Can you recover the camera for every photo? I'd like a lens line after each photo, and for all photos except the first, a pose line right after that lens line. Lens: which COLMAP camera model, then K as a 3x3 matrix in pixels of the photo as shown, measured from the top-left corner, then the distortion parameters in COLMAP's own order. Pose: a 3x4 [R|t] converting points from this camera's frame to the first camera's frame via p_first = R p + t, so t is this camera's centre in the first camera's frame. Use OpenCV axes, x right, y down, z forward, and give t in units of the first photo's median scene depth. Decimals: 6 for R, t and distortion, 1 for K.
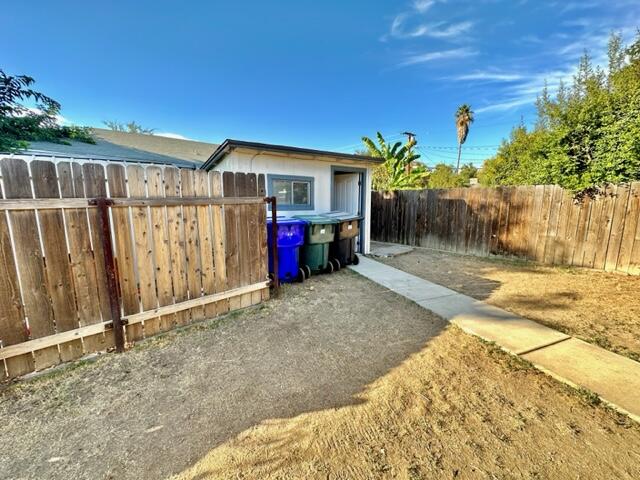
lens RADIAL K [[255.1, 0, 319.7], [0, 255.1, 238.6], [0, 0, 1]] dist [-0.000912, 0.000524]
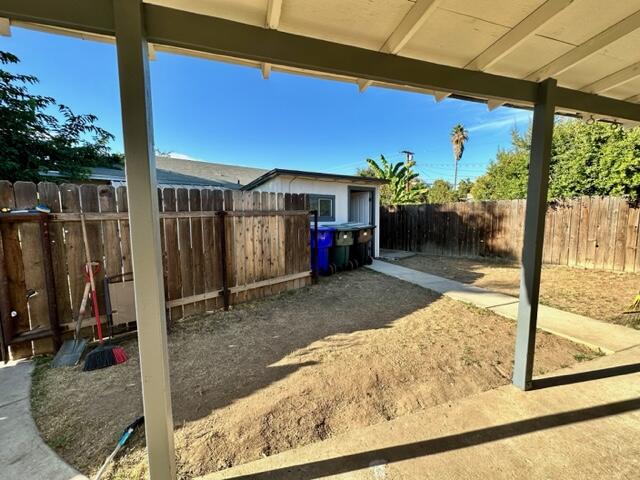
lens RADIAL K [[255.1, 0, 319.9], [0, 255.1, 238.9], [0, 0, 1]] dist [-0.000912, 0.000524]
pose [[0.999949, -0.009905, -0.002025, -0.114356], [0.009768, 0.998200, -0.059170, 0.058072], [0.002608, 0.059147, 0.998246, -0.291522]]
